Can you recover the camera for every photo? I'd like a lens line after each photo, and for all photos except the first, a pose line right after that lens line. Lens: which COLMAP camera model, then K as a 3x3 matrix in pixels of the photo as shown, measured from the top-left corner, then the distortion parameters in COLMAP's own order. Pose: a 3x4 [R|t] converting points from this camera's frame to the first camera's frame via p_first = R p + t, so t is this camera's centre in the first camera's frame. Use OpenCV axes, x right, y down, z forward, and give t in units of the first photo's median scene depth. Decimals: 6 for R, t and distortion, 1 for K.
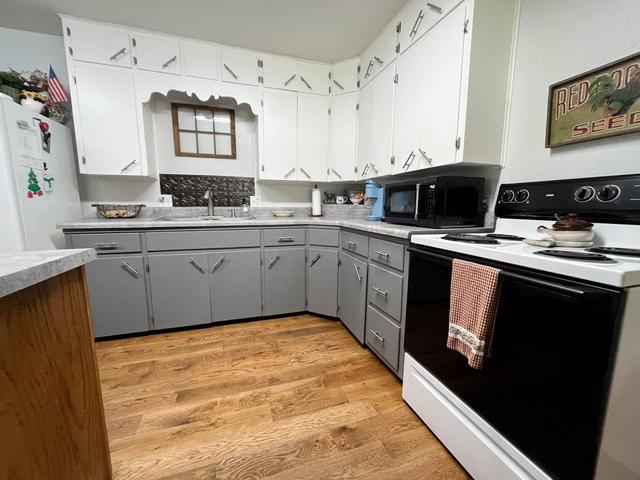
lens RADIAL K [[258.2, 0, 319.4], [0, 258.2, 240.4], [0, 0, 1]] dist [-0.002452, -0.000585]
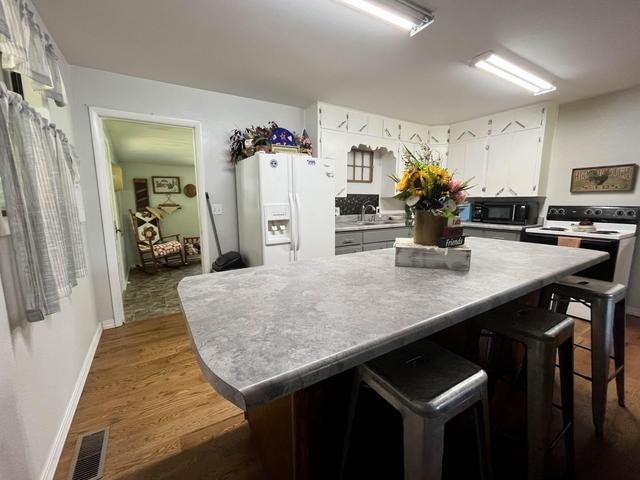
lens RADIAL K [[266.8, 0, 316.9], [0, 266.8, 240.3], [0, 0, 1]] dist [-0.000160, -0.000765]
pose [[0.973986, -0.040187, 0.223015, -1.245481], [0.038036, 0.999179, 0.013935, -0.013833], [-0.223392, -0.005090, 0.974715, -0.576744]]
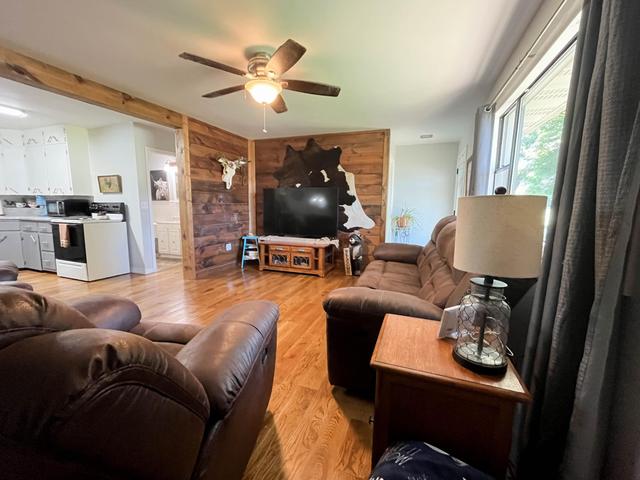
lens RADIAL K [[266.8, 0, 316.9], [0, 266.8, 240.3], [0, 0, 1]] dist [-0.000160, -0.000765]
pose [[0.635070, -0.100413, 0.765900, -0.054274], [0.097412, 0.994010, 0.049548, 0.230224], [-0.766287, 0.043141, 0.641048, -2.099581]]
